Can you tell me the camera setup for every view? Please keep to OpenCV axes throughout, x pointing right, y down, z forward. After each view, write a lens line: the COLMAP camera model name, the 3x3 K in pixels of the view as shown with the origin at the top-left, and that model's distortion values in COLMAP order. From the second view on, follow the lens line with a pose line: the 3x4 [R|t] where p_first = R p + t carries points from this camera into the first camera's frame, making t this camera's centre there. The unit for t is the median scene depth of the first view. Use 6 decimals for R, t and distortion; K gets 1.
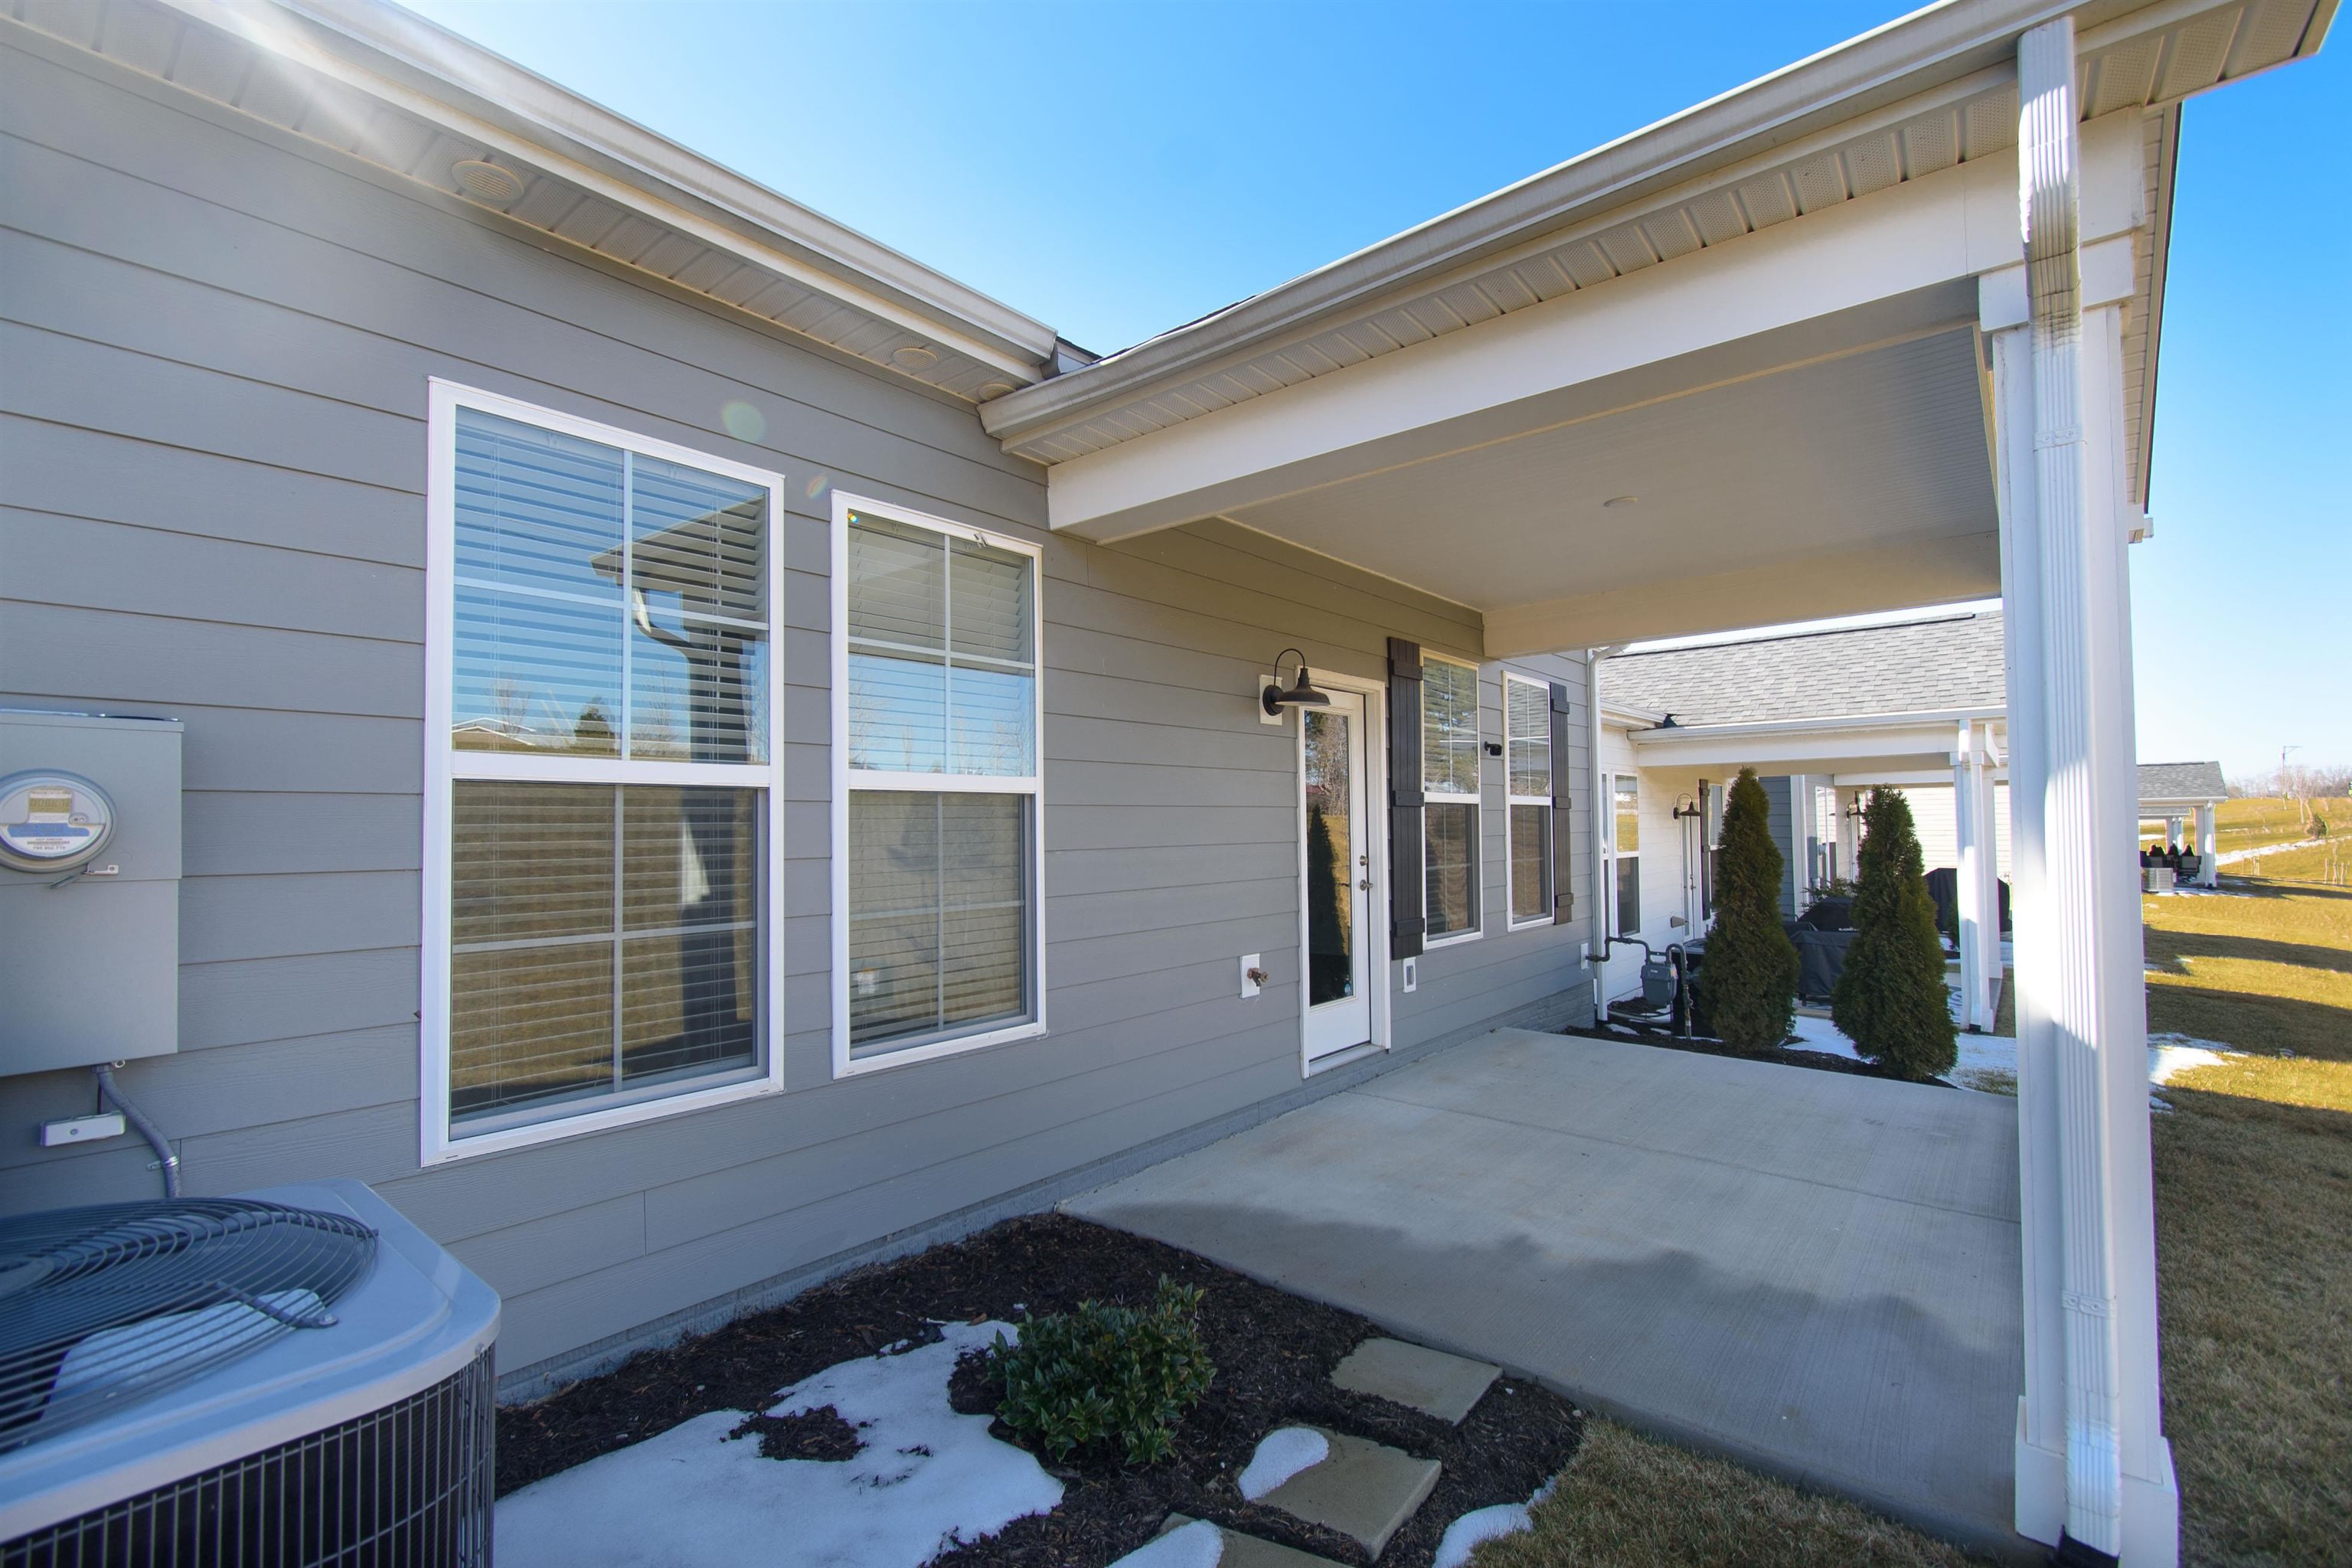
lens RADIAL K [[1055.6, 0, 1176.2], [0, 1055.6, 791.3], [0, 0, 1]] dist [0.003713, -0.002008]
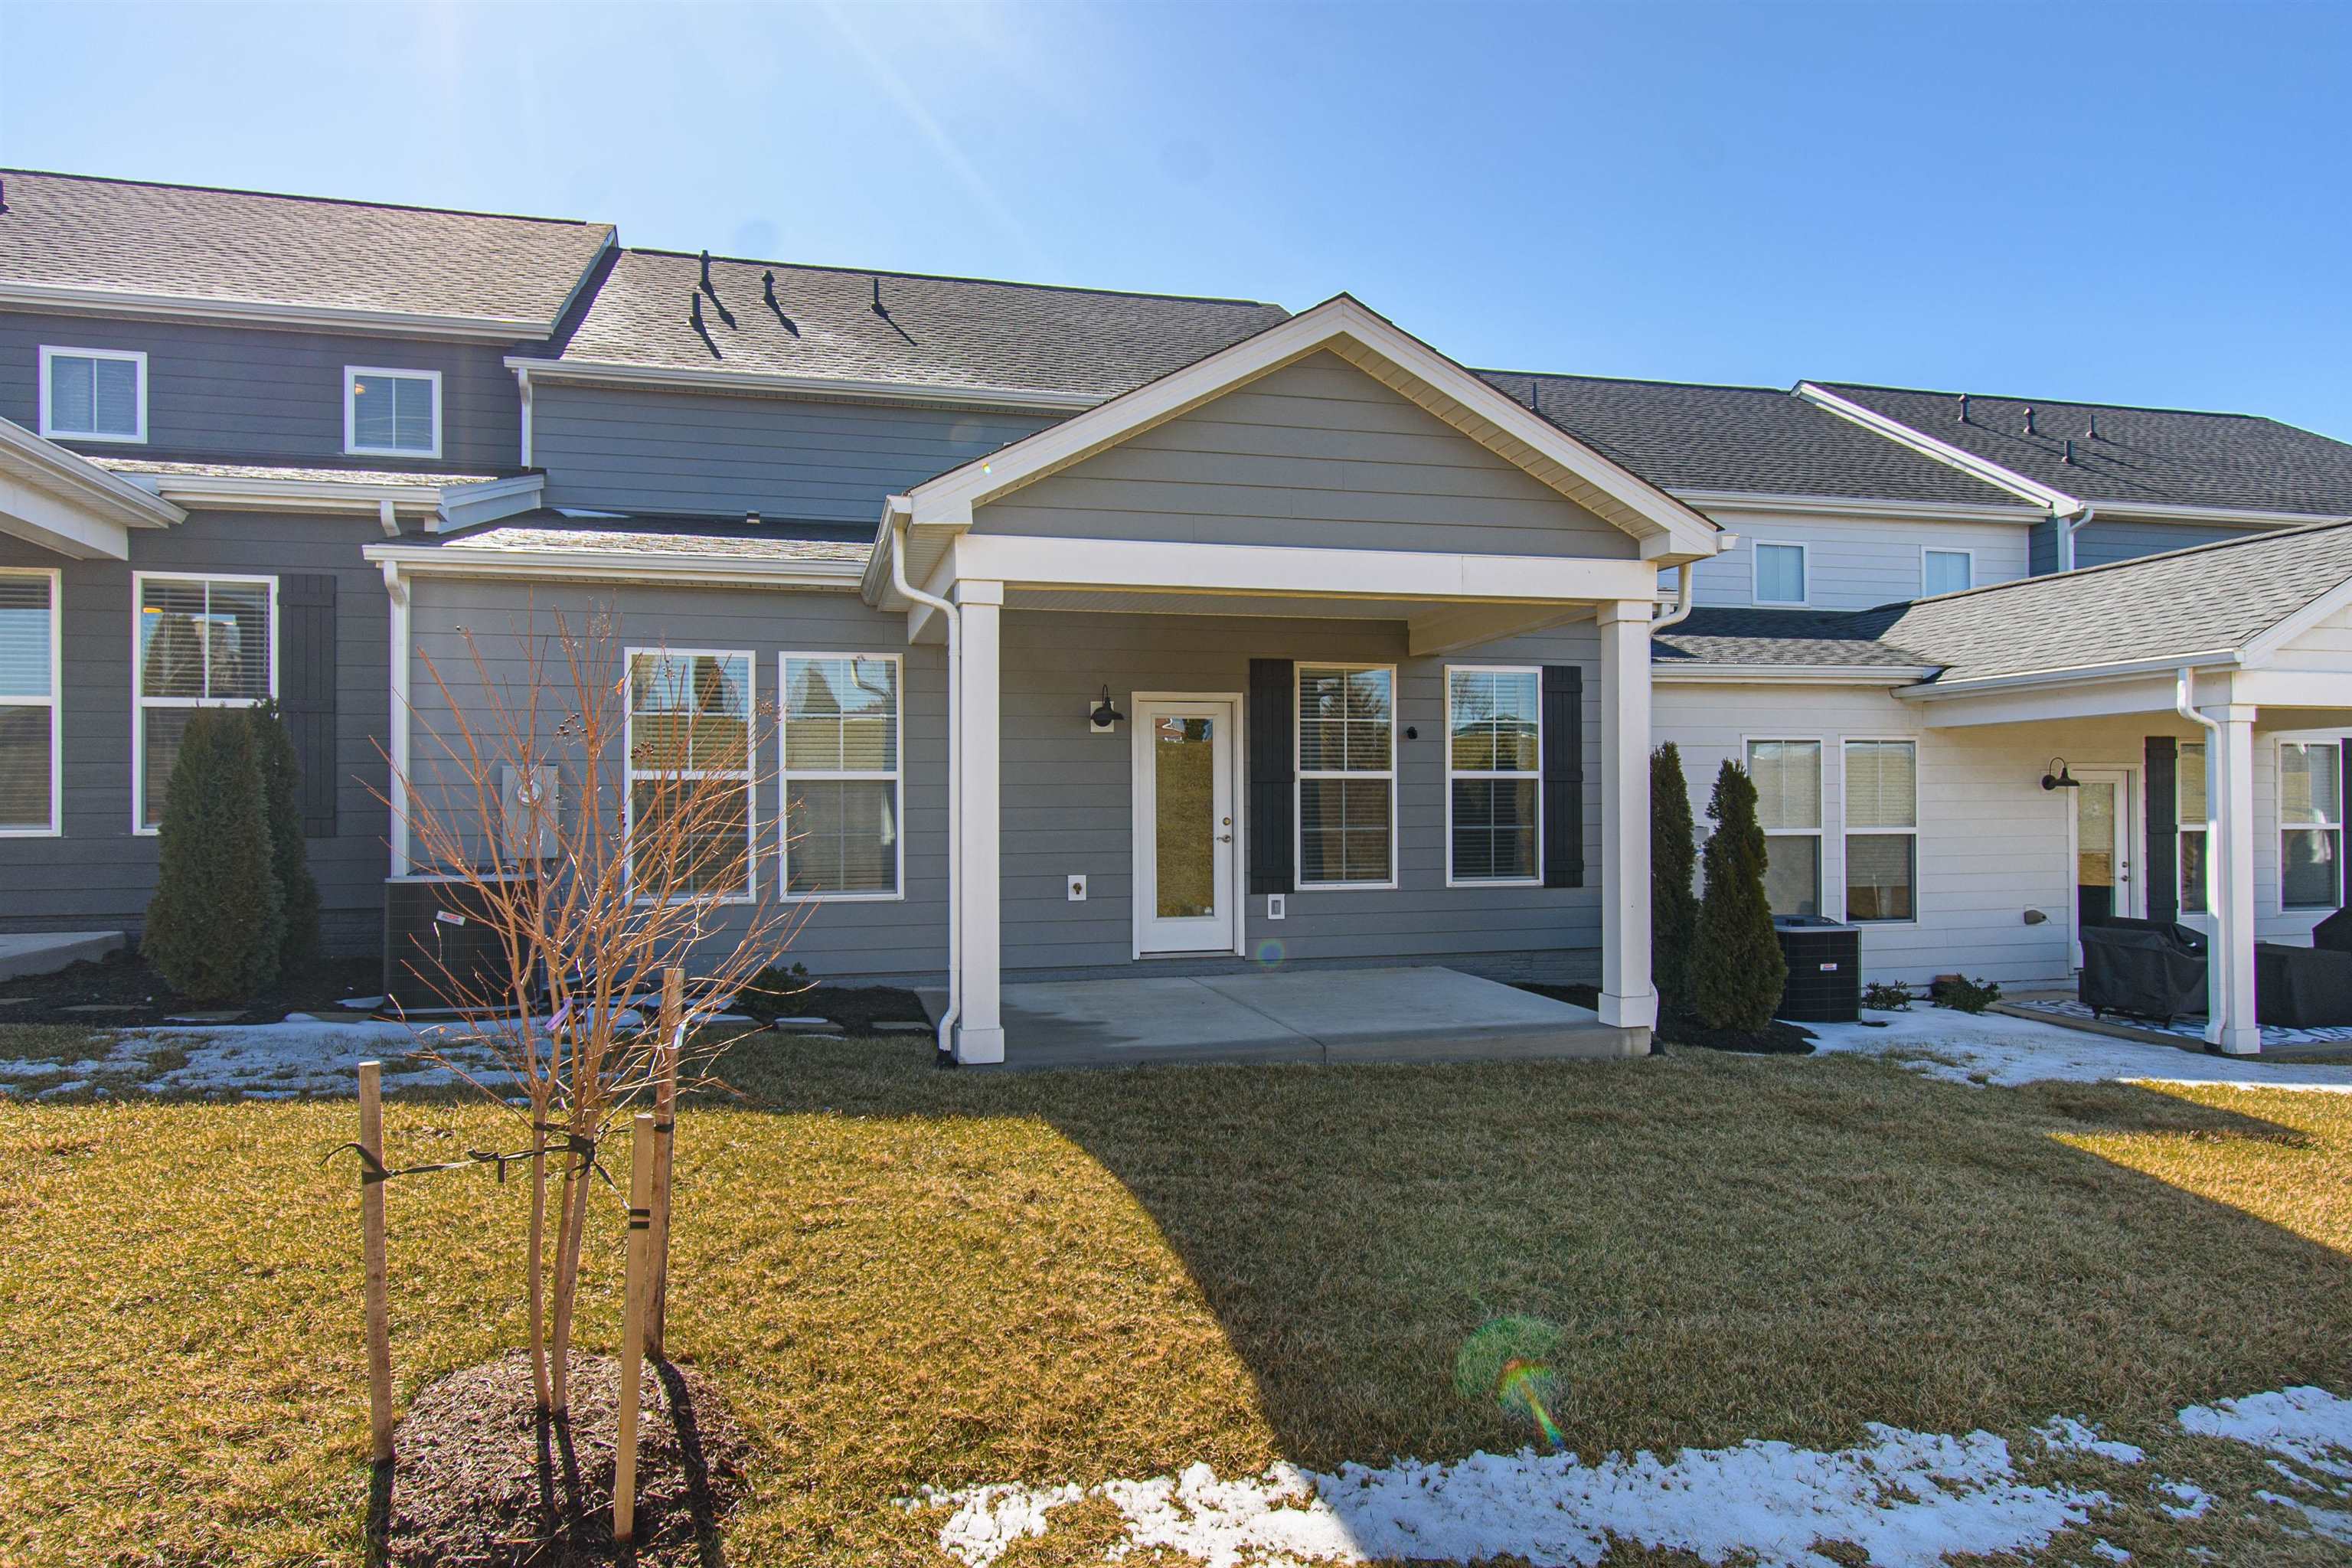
lens RADIAL K [[1487.9, 0, 1181.7], [0, 1487.9, 792.9], [0, 0, 1]] dist [-0.003553, 0.000208]
pose [[0.812388, -0.000718, -0.583117, 1.938956], [0.017088, 0.999599, 0.022577, -0.027269], [0.582867, -0.028305, 0.812075, -0.970520]]
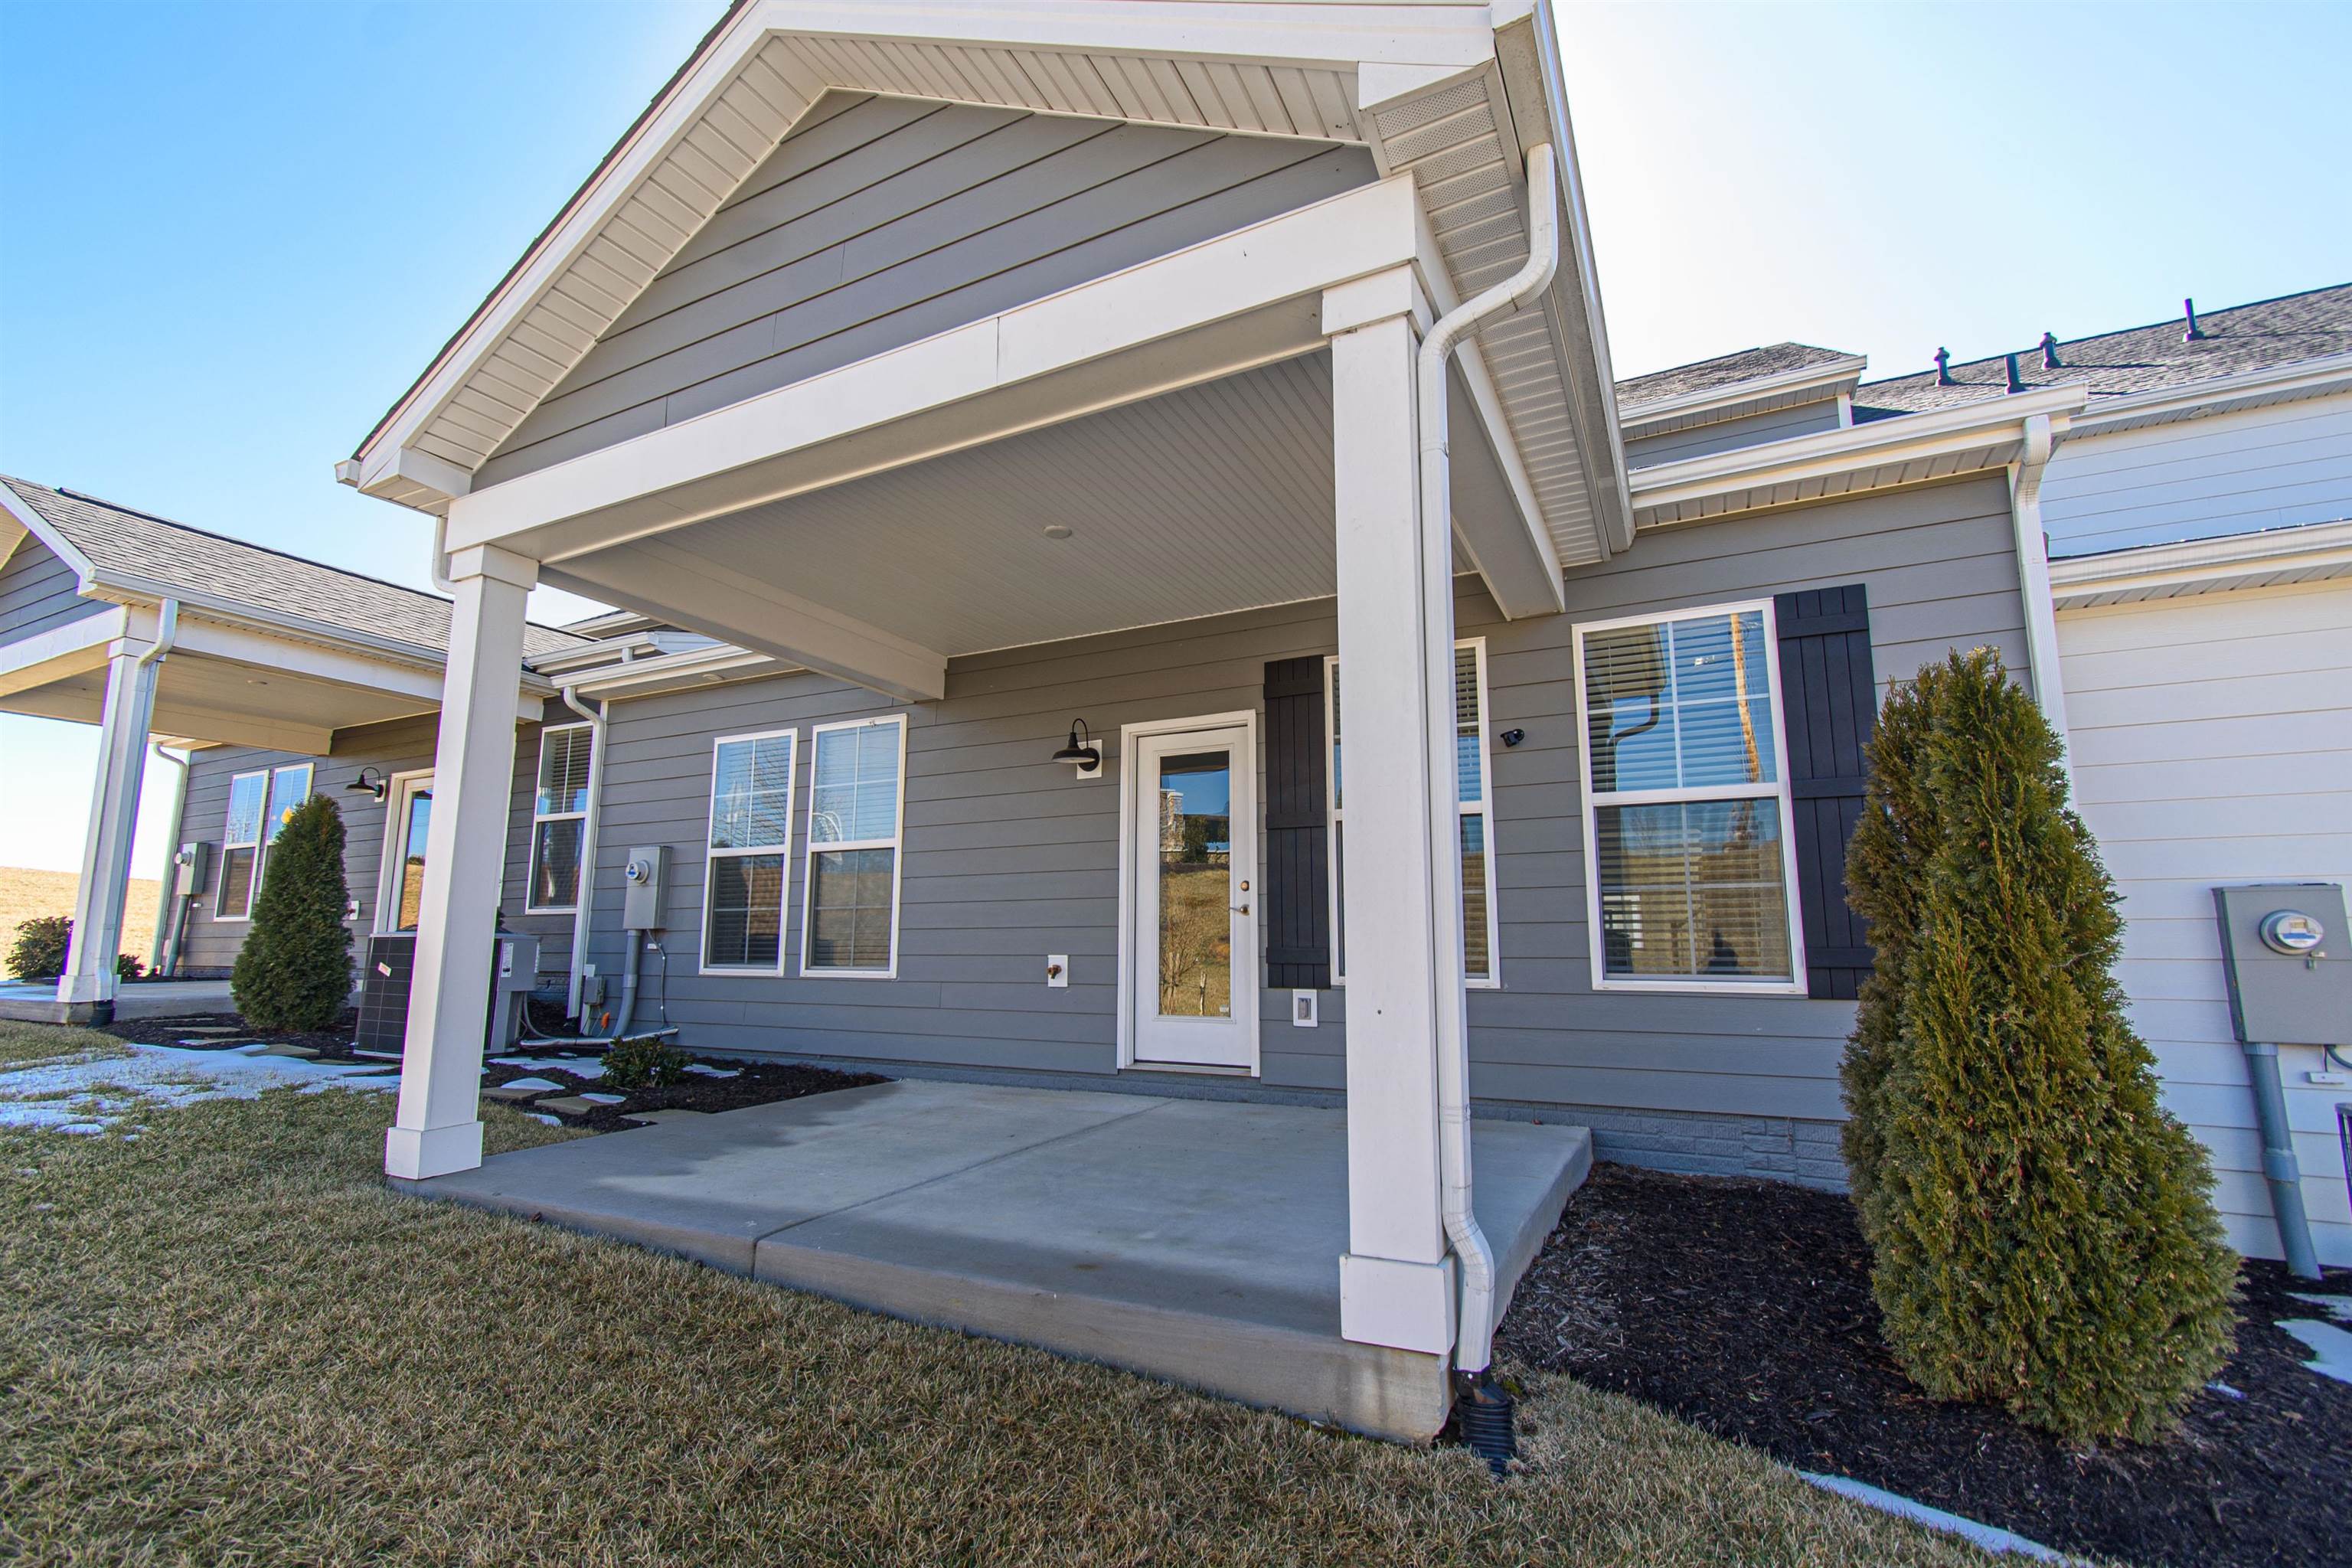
lens RADIAL K [[1055.6, 0, 1157.5], [0, 1055.6, 787.5], [0, 0, 1]] dist [0.003713, -0.002008]
pose [[0.197132, -0.139276, -0.970433, 1.766318], [0.028425, 0.990253, -0.136346, 0.164247], [0.979965, -0.000706, 0.199170, 1.076691]]
